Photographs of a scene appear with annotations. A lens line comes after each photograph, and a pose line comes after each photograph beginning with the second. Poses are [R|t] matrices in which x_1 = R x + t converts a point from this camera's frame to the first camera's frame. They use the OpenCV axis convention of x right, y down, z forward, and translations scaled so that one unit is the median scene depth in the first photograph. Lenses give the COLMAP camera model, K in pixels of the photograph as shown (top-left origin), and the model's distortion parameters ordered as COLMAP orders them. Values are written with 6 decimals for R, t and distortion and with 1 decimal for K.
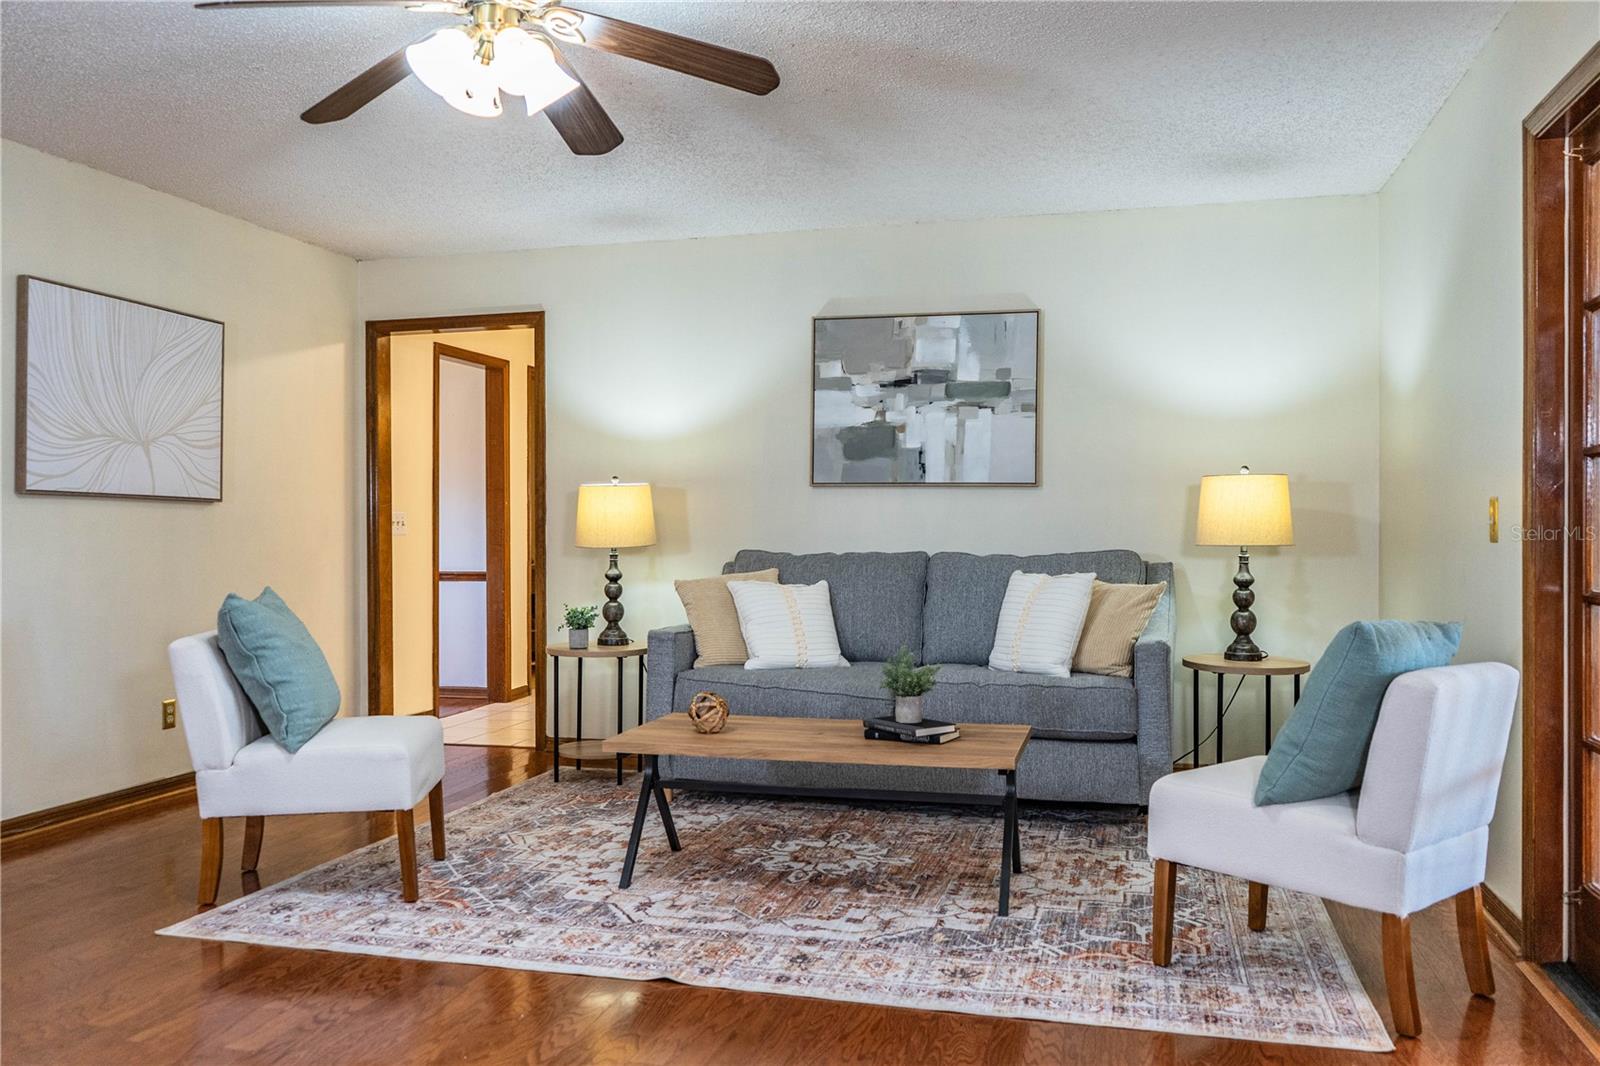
lens RADIAL K [[1279.2, 0, 800.4], [0, 1279.2, 532.7], [0, 0, 1]] dist [-0.015197, 0.010737]
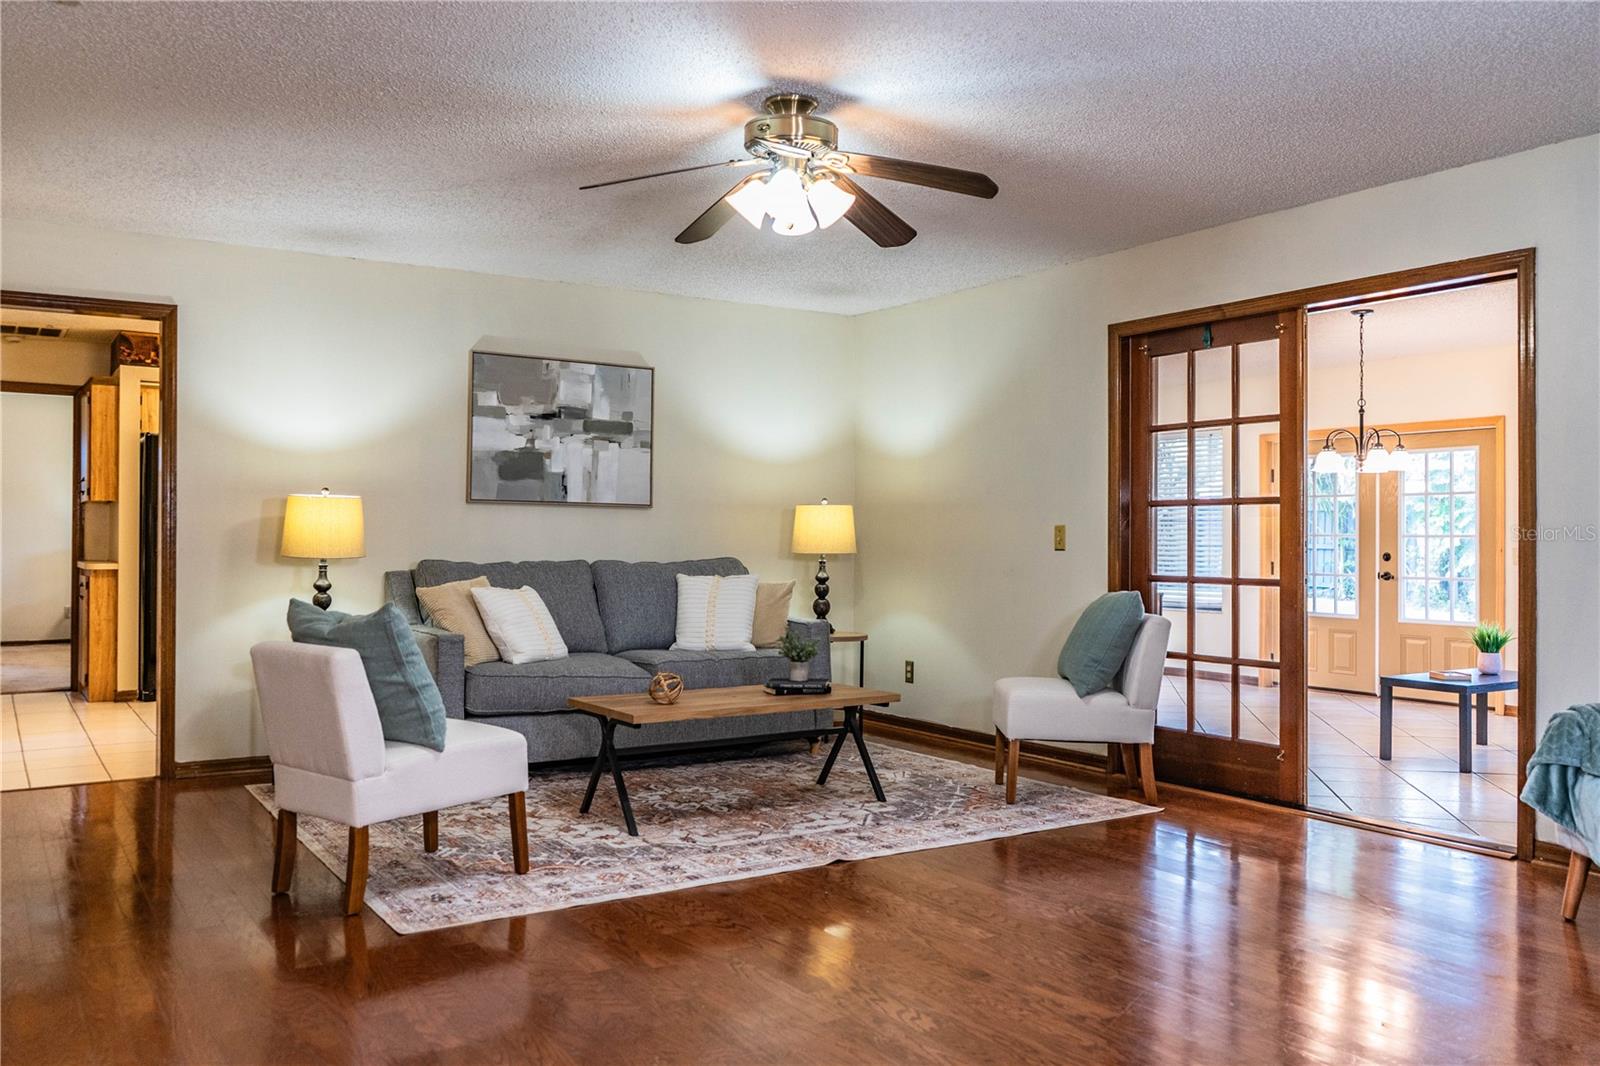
lens RADIAL K [[1279.2, 0, 801.3], [0, 1279.2, 530.7], [0, 0, 1]] dist [-0.015197, 0.010737]
pose [[0.674799, 0.009475, 0.737941, -0.675603], [-0.002035, 0.999938, -0.010978, 0.000073], [-0.737999, 0.005906, 0.674776, 0.042559]]
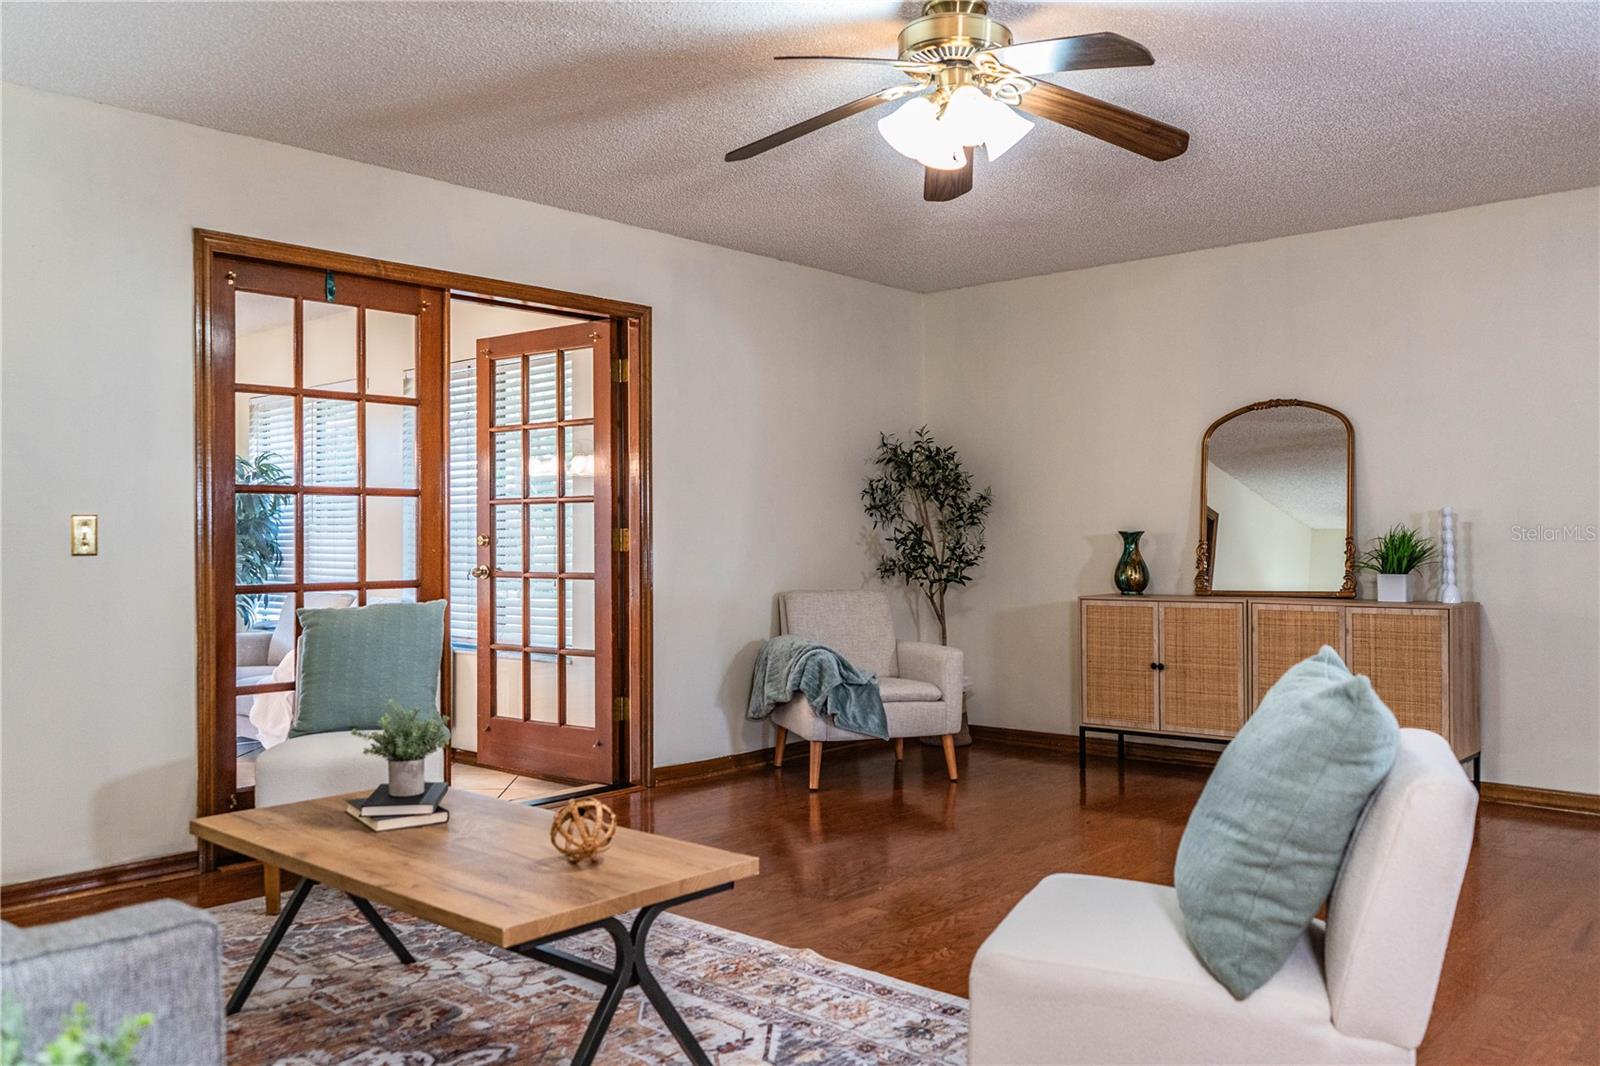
lens RADIAL K [[1279.2, 0, 792.8], [0, 1279.2, 536.5], [0, 0, 1]] dist [-0.015197, 0.010737]
pose [[-0.886951, 0.004395, 0.461843, -0.343561], [0.006777, 0.999971, 0.003499, -0.006128], [-0.461814, 0.006233, -0.886955, 1.131289]]
